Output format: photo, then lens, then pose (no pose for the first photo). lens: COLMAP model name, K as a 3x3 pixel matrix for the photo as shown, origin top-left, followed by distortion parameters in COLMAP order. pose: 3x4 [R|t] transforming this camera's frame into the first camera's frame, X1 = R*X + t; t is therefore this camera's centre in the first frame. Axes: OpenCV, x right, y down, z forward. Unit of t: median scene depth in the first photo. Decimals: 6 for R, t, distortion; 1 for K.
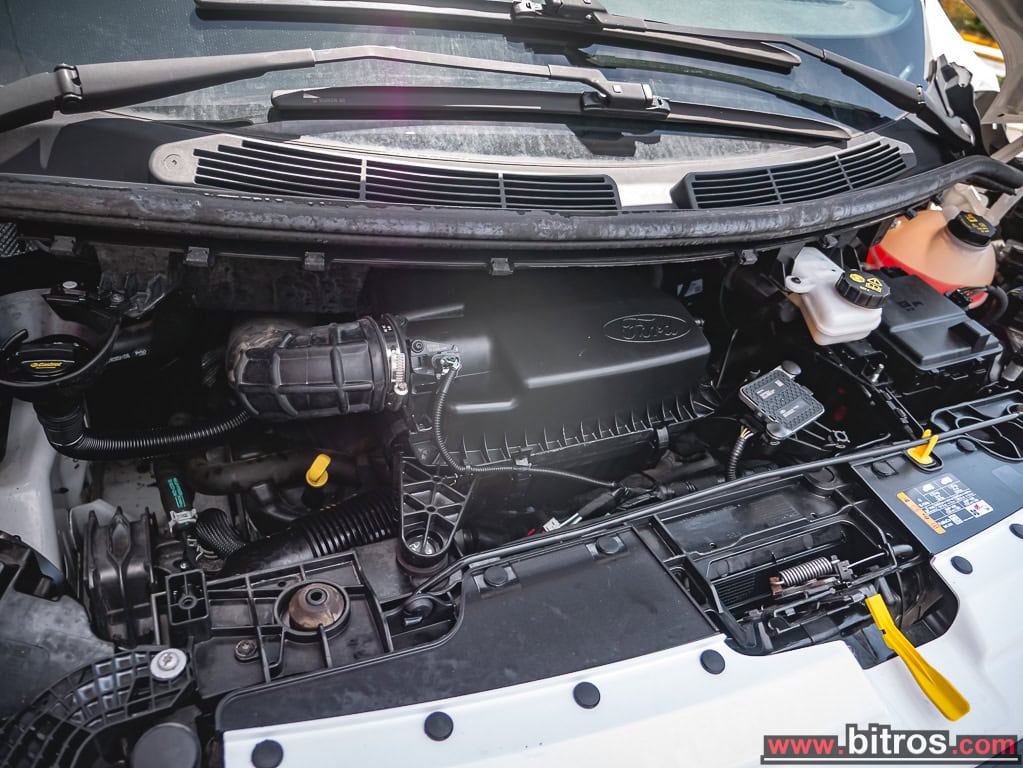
lens RADIAL K [[722.0, 0, 511.5], [0, 722.0, 384.0], [0, 0, 1]] dist [-0.035330, 0.028356]
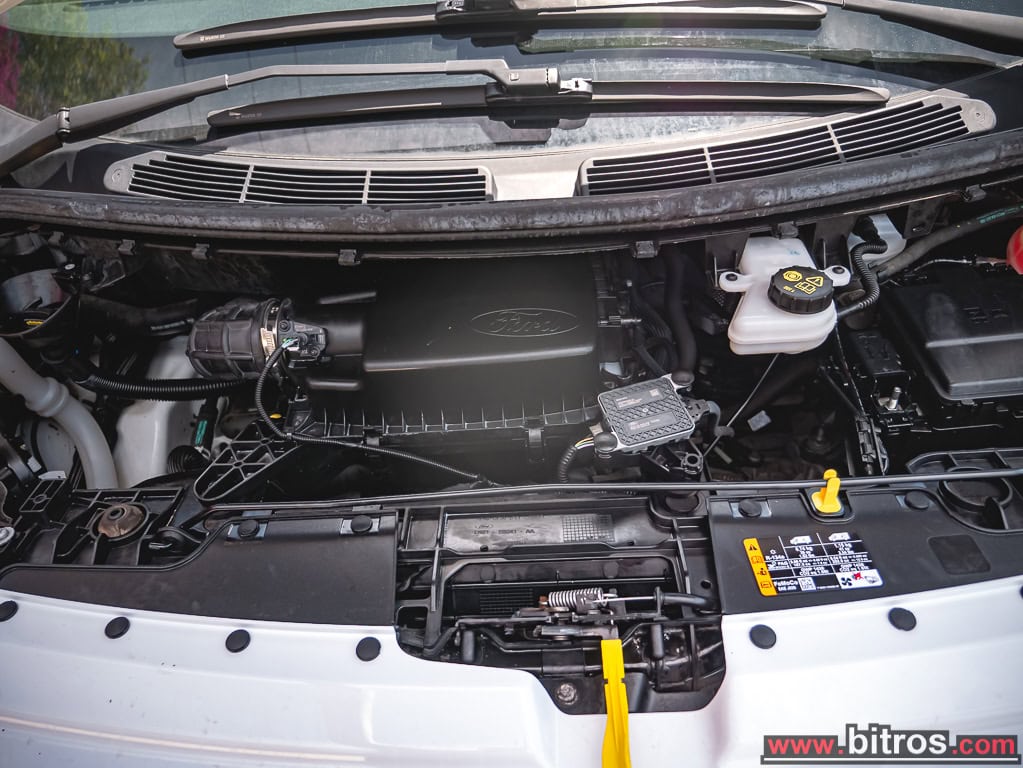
lens RADIAL K [[722.0, 0, 511.5], [0, 722.0, 384.0], [0, 0, 1]] dist [-0.035330, 0.028356]
pose [[0.881430, 0.093166, -0.463035, 0.687111], [-0.086113, 0.995620, 0.036402, -0.031678], [0.464399, 0.007787, 0.885592, 0.145778]]
